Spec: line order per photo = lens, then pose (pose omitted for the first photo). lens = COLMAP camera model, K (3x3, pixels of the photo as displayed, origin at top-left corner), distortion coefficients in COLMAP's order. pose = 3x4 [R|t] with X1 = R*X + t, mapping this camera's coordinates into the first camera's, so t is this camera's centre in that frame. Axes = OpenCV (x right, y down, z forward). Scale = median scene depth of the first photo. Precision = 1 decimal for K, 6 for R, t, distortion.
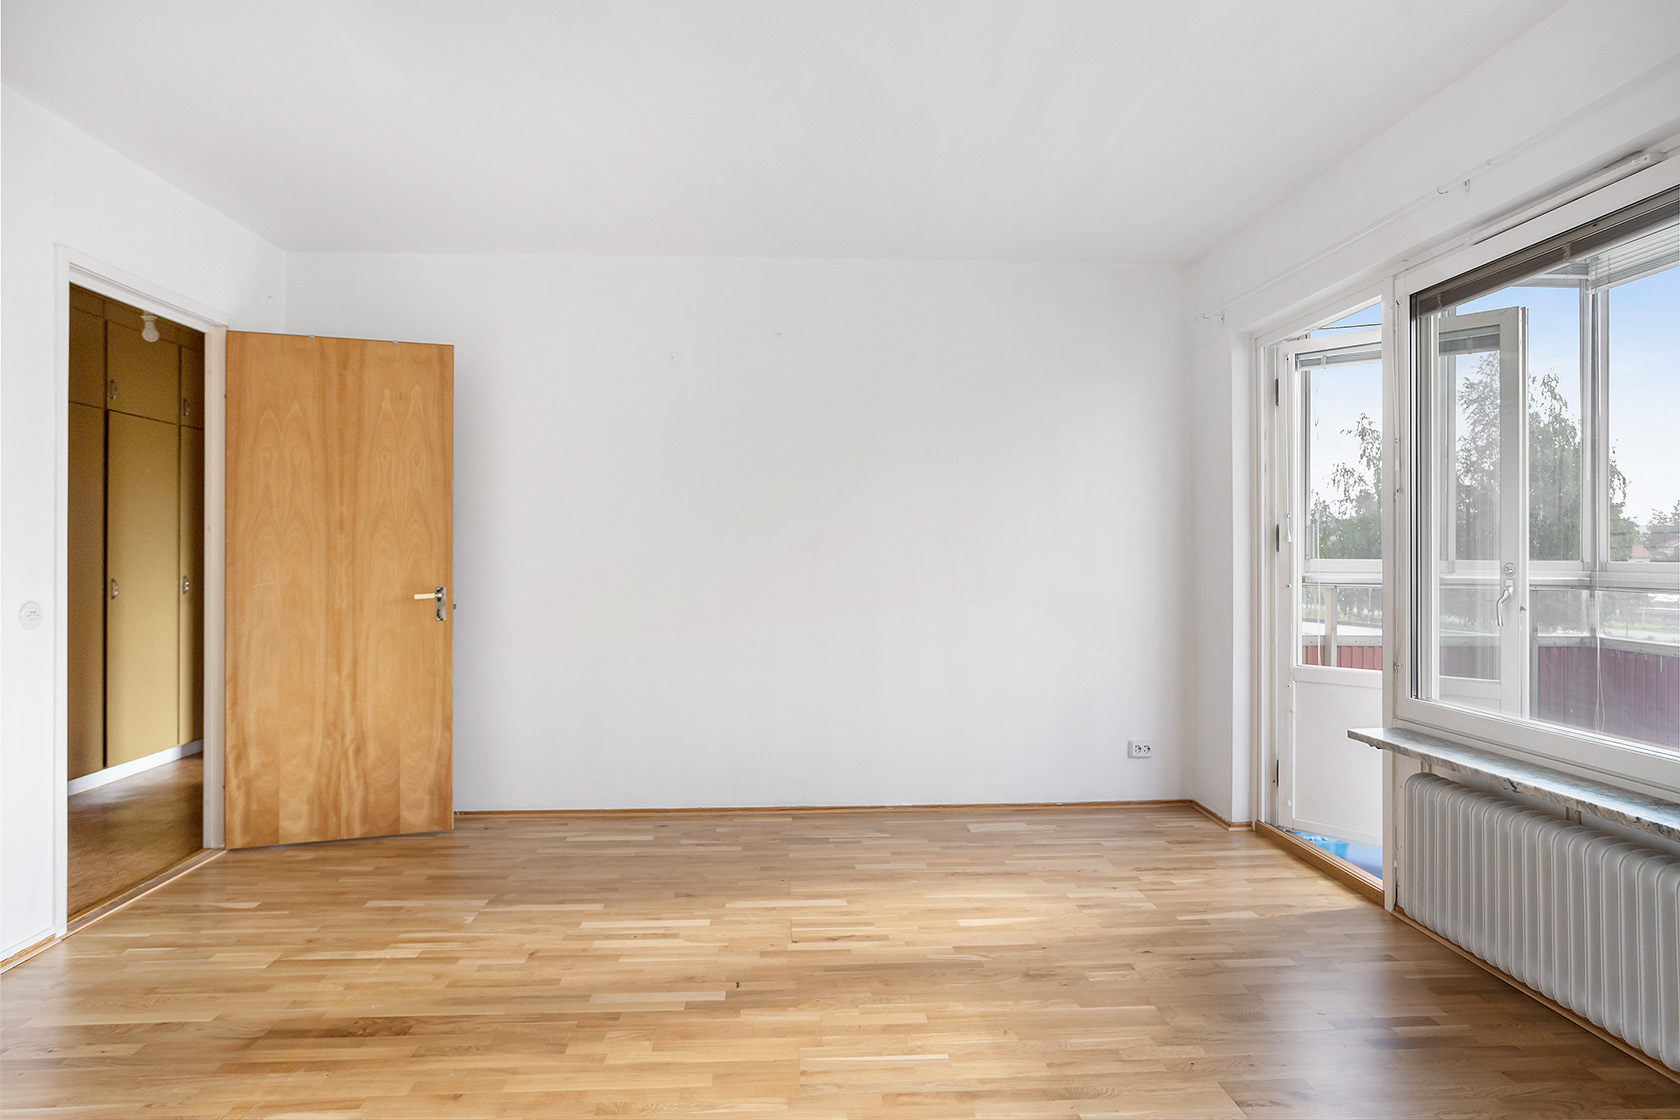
lens RADIAL K [[976.9, 0, 862.8], [0, 976.9, 564.8], [0, 0, 1]] dist [-0.001380, 0.000110]
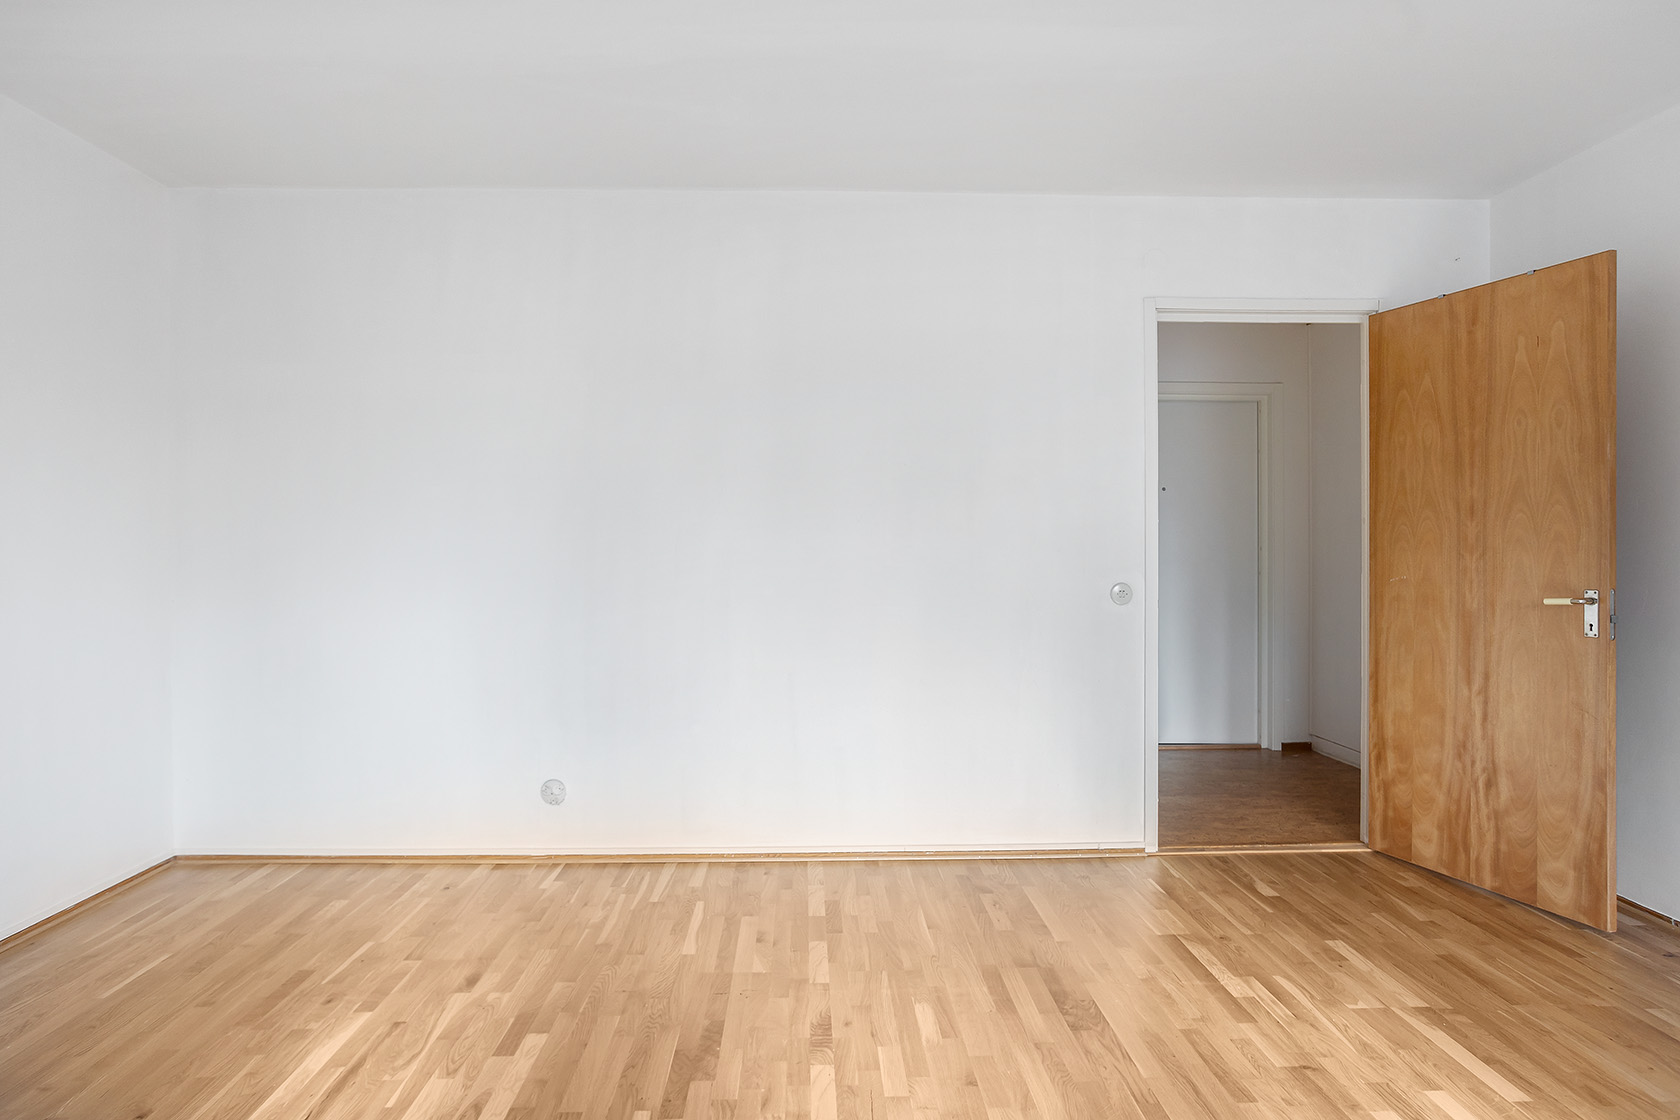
lens RADIAL K [[955.3, 0, 840.0], [0, 955.3, 560.0], [0, 0, 1]] dist [0.001086, 0.001517]
pose [[-0.039833, 0.010791, -0.999148, 0.312264], [-0.007681, 0.999909, 0.011105, -0.003420], [0.999177, 0.008116, -0.039746, 0.491660]]
